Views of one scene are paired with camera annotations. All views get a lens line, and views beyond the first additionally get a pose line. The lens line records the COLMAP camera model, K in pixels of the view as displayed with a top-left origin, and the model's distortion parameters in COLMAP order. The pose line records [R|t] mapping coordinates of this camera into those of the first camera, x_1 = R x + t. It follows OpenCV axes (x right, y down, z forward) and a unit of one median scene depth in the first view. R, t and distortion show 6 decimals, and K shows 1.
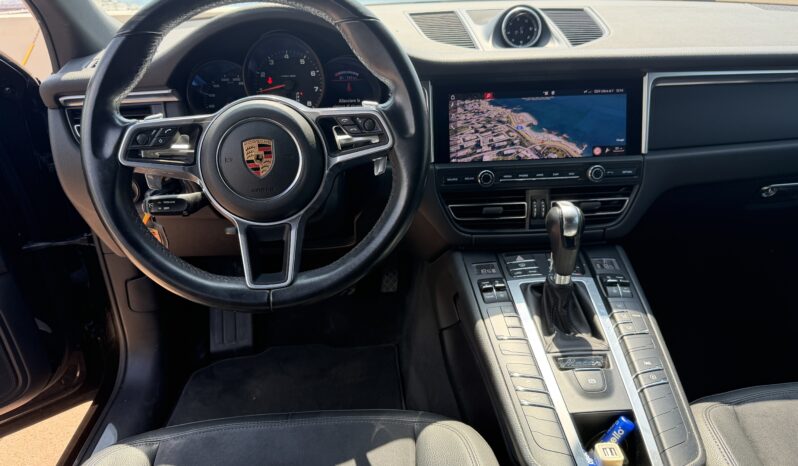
lens RADIAL K [[560.2, 0, 394.3], [0, 560.2, 231.0], [0, 0, 1]] dist [0.078968, -0.138031]
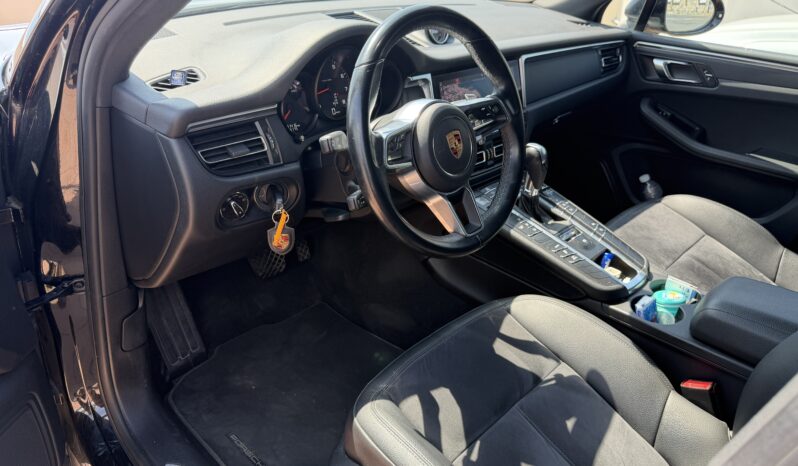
lens RADIAL K [[560.2, 0, 394.3], [0, 560.2, 231.0], [0, 0, 1]] dist [0.078968, -0.138031]
pose [[0.747410, -0.261690, 0.610653, -0.901757], [0.222151, 0.964689, 0.141507, -0.110437], [-0.626121, 0.029893, 0.779153, 0.011295]]
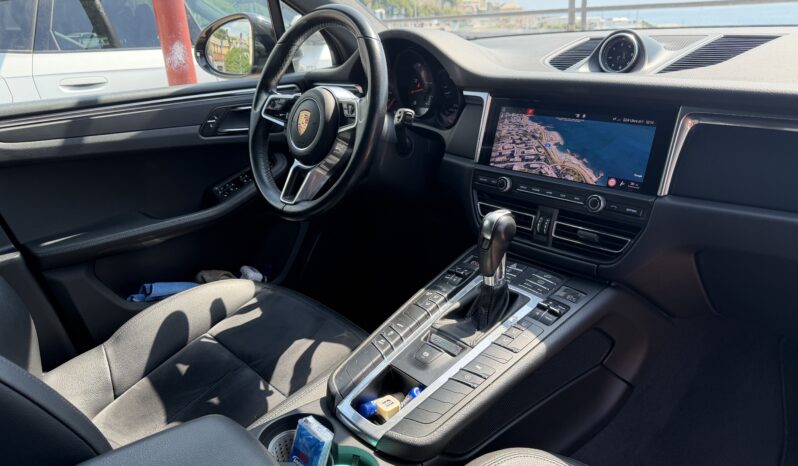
lens RADIAL K [[570.8, 0, 394.8], [0, 570.8, 228.1], [0, 0, 1]] dist [0.021116, -0.007465]
pose [[0.612825, 0.258292, -0.746814, 0.877009], [-0.294253, 0.951696, 0.087693, -0.046778], [0.733390, 0.166012, 0.659226, 0.121793]]
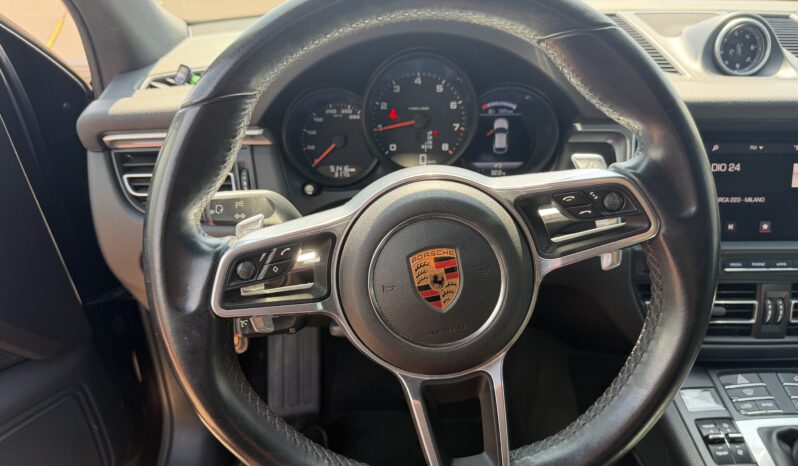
lens RADIAL K [[560.2, 0, 394.3], [0, 560.2, 231.0], [0, 0, 1]] dist [0.078968, -0.138031]
pose [[0.998287, 0.037949, -0.044522, -0.185728], [-0.037157, 0.999138, 0.018486, -0.135252], [0.045185, -0.016800, 0.998837, 0.294970]]
